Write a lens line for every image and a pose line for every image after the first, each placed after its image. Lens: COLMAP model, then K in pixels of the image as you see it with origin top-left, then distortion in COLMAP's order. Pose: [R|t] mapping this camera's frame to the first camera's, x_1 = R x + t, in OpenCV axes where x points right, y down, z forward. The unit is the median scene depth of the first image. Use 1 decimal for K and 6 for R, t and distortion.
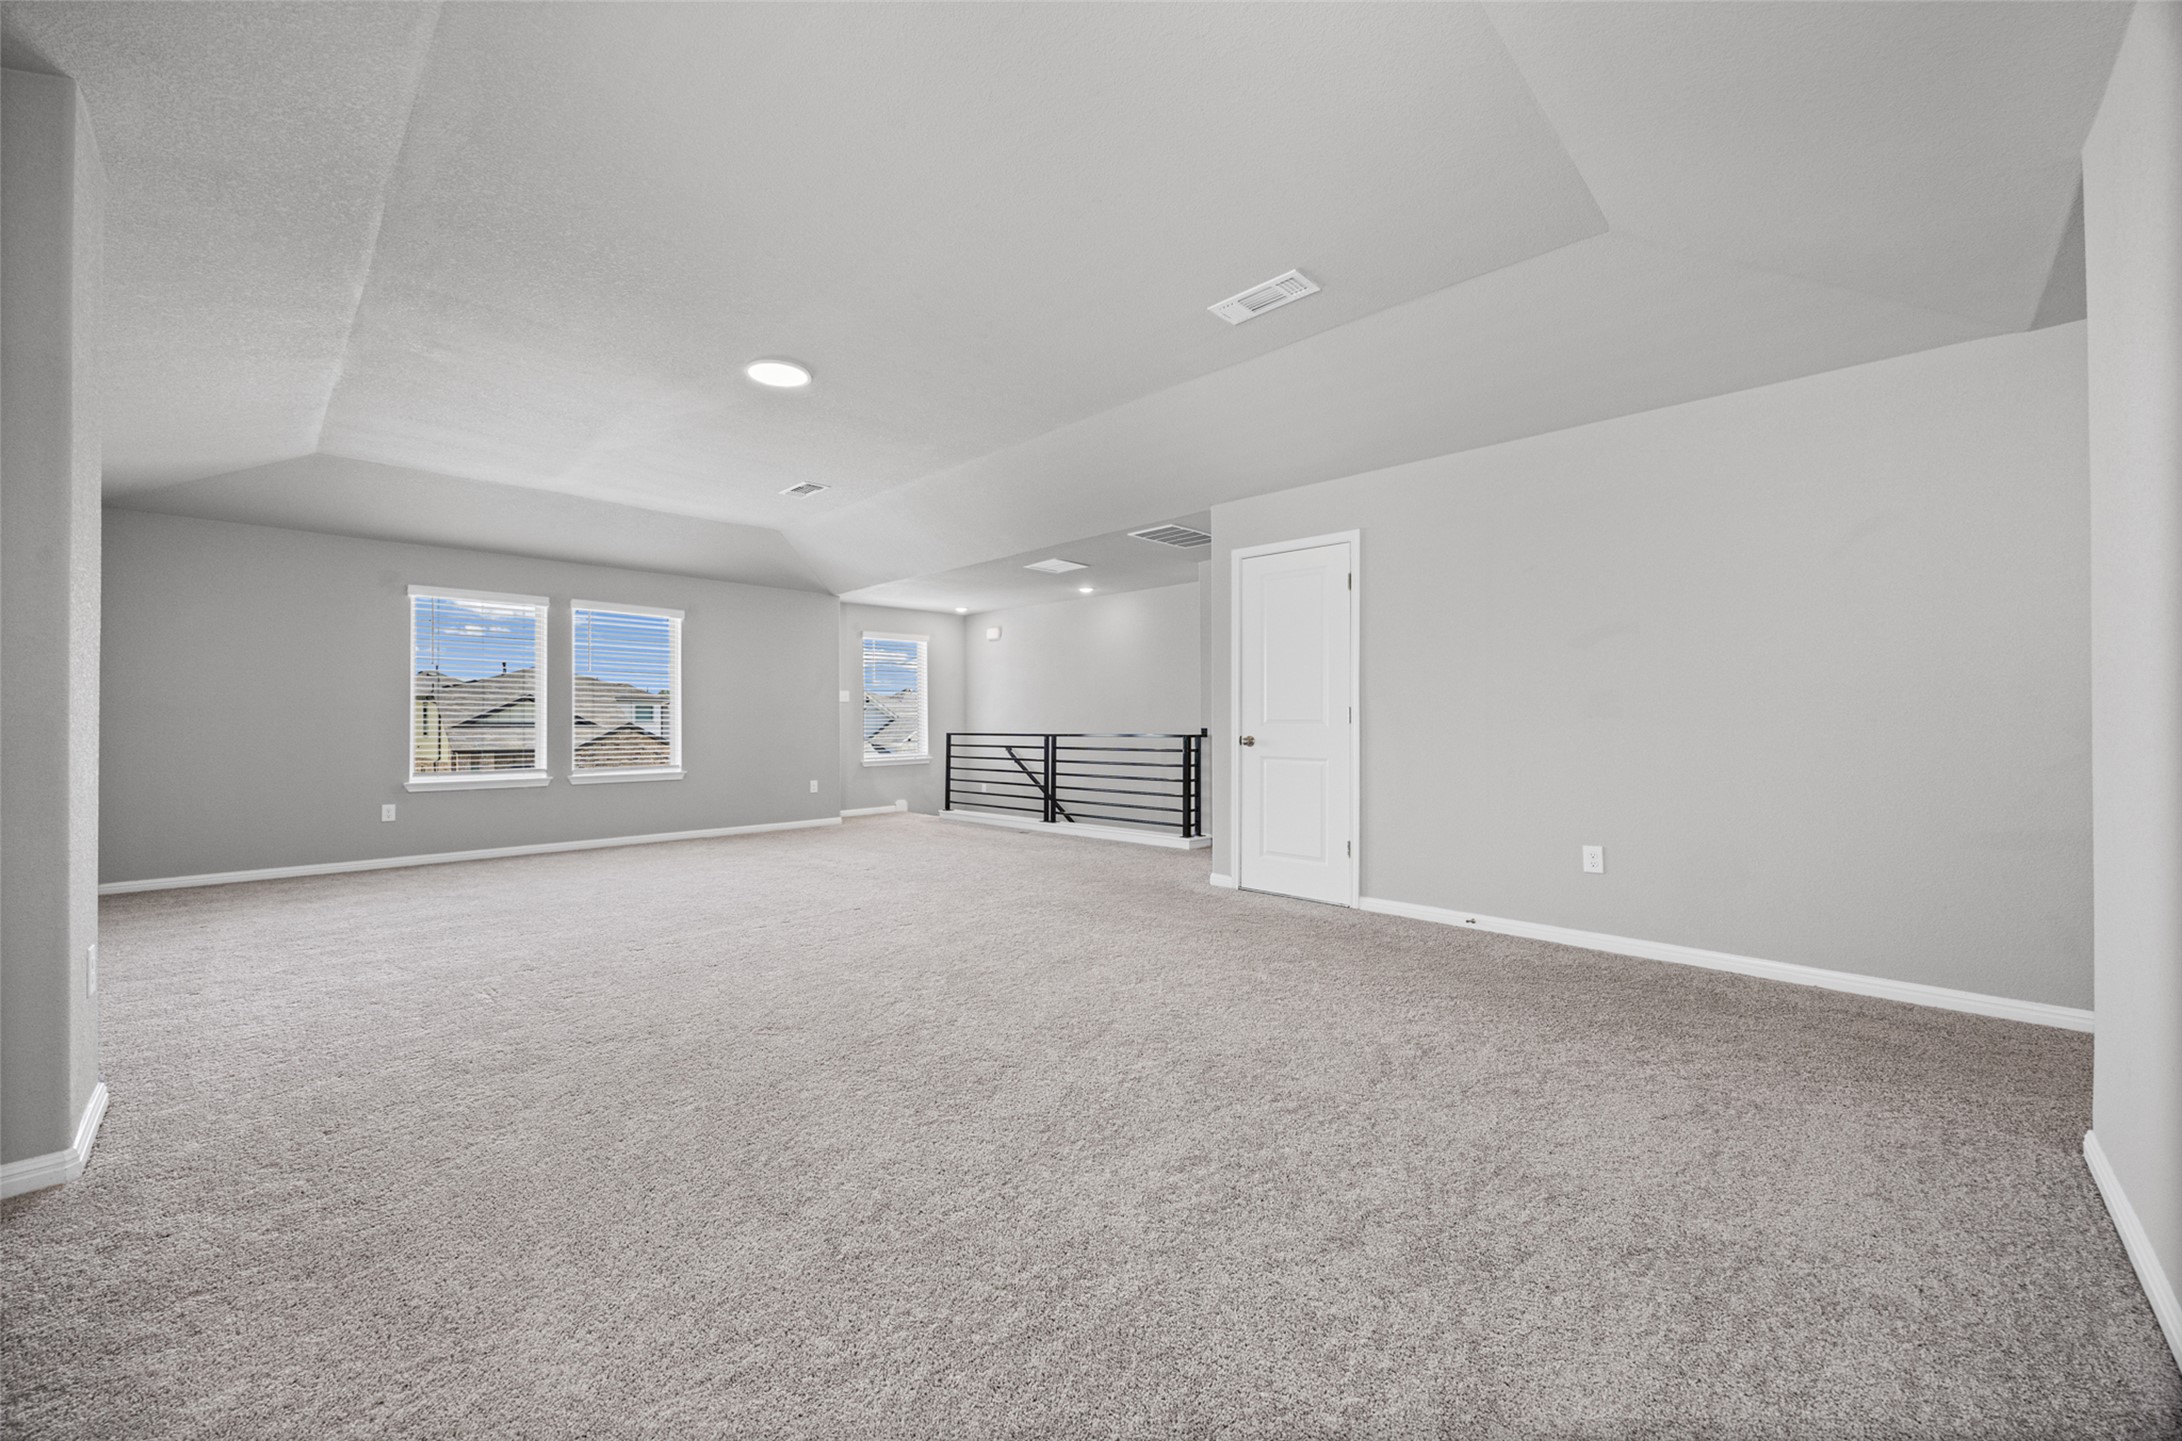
lens RADIAL K [[838.8, 0, 1087.9], [0, 838.8, 724.3], [0, 0, 1]] dist [0.000207, 0.000004]
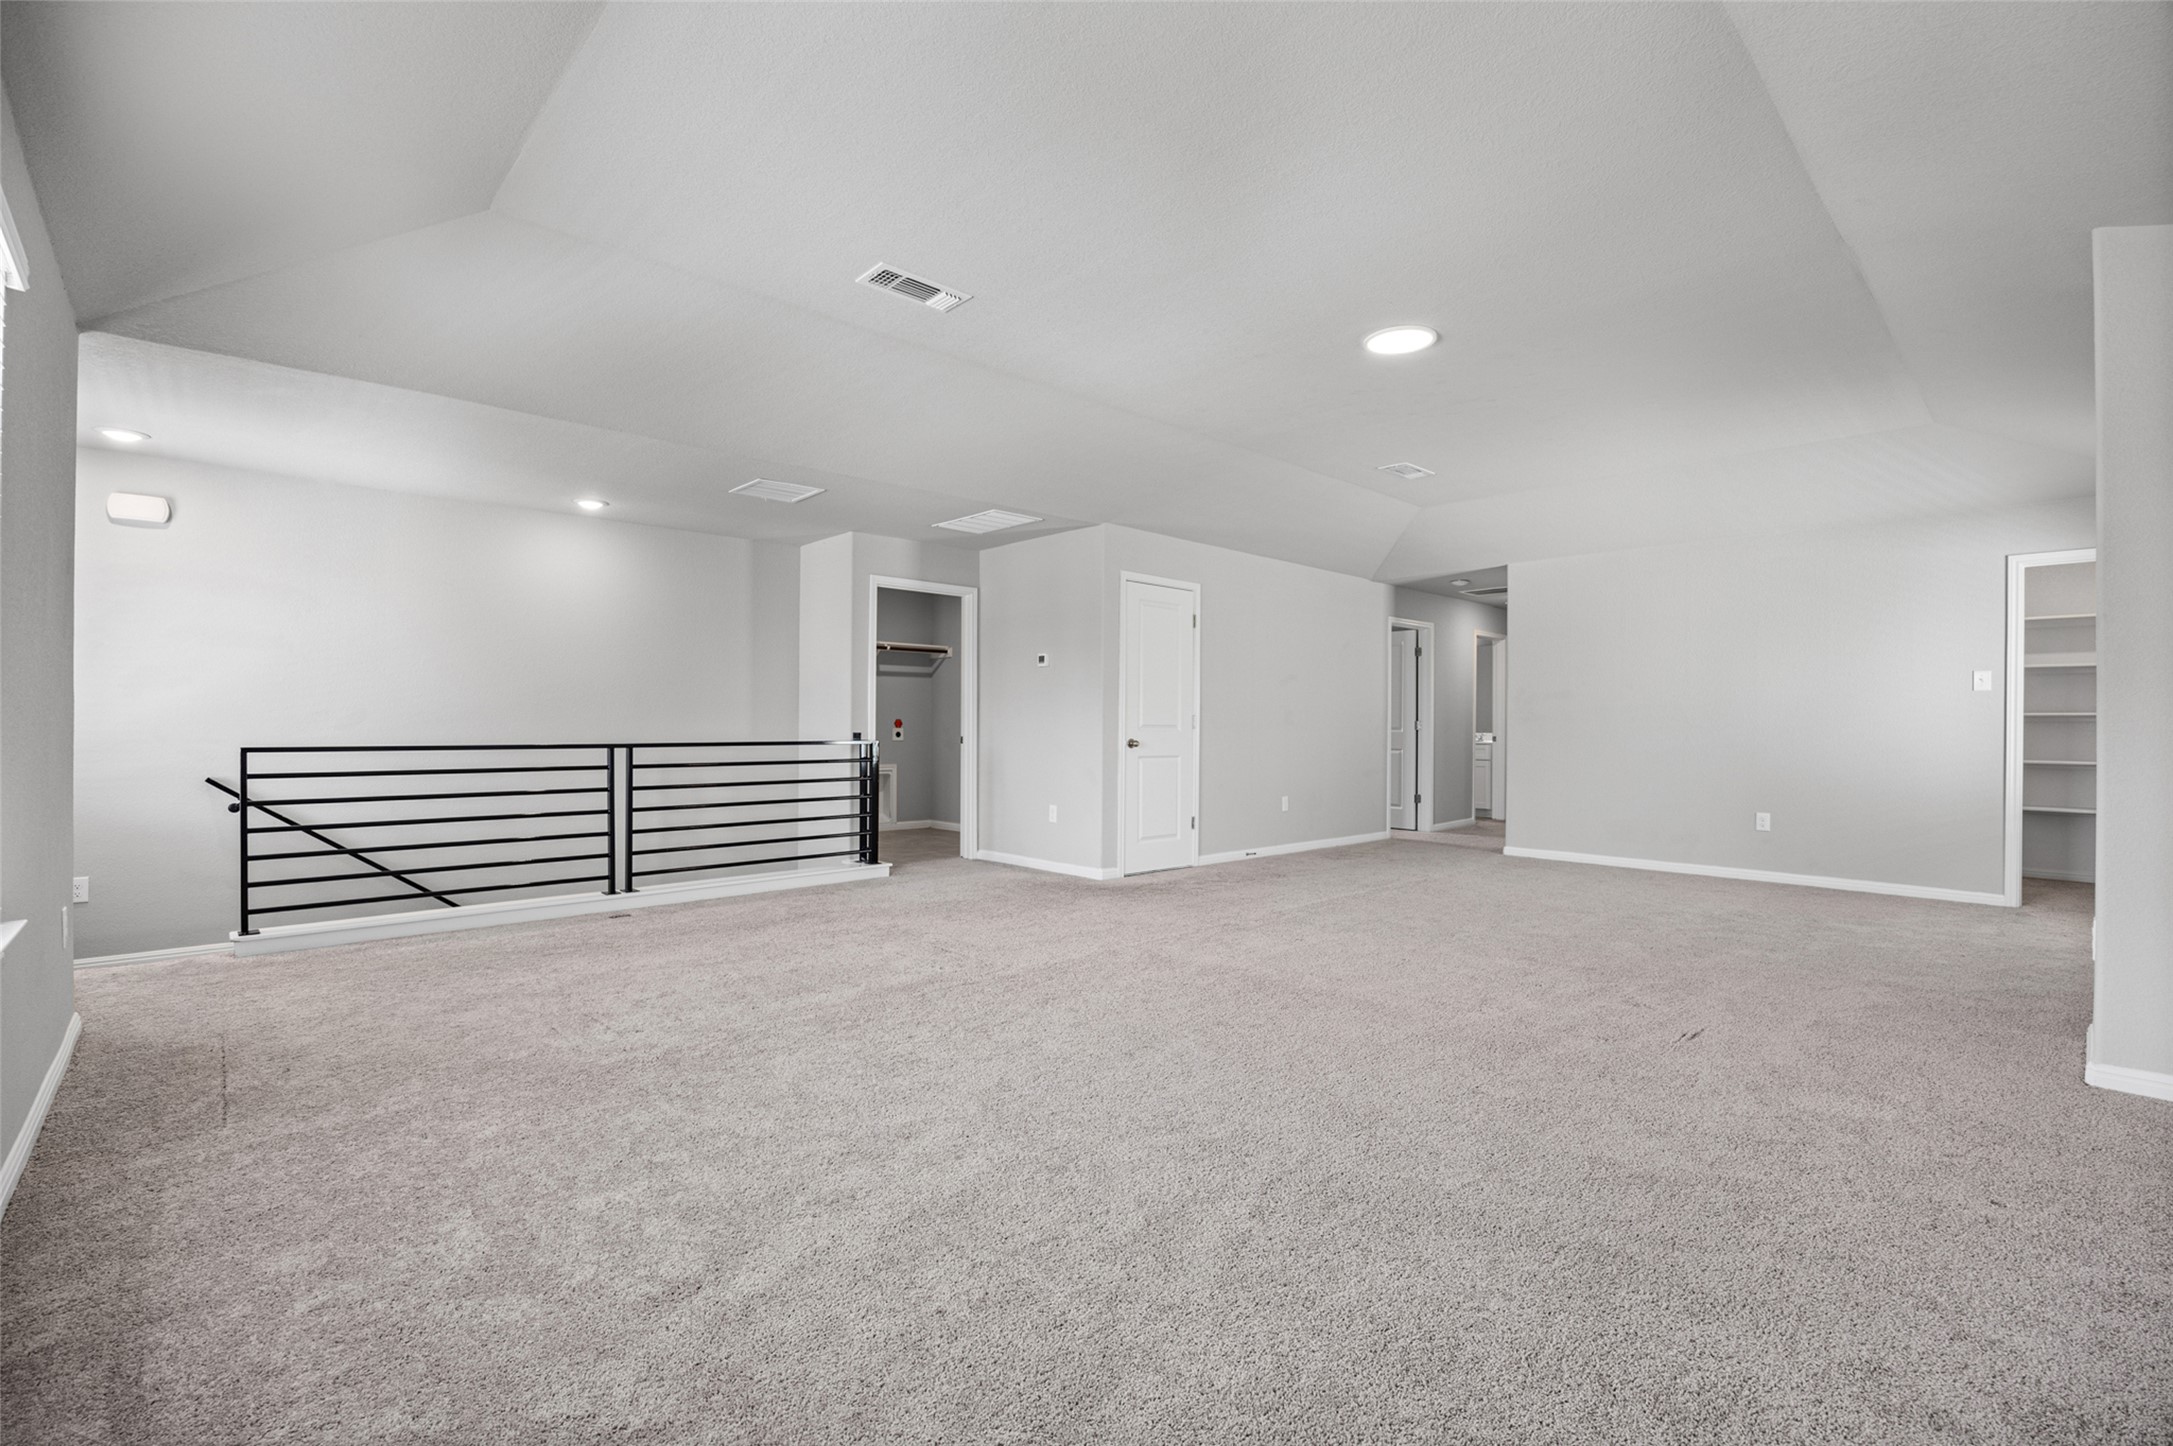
lens RADIAL K [[949.6, 0, 1088.4], [0, 949.6, 720.1], [0, 0, 1]] dist [-0.014554, 0.000162]
pose [[0.048808, 0.006049, 0.998790, -0.703077], [-0.003678, 0.999976, -0.005876, -0.002499], [-0.998801, -0.003387, 0.048829, 0.641445]]
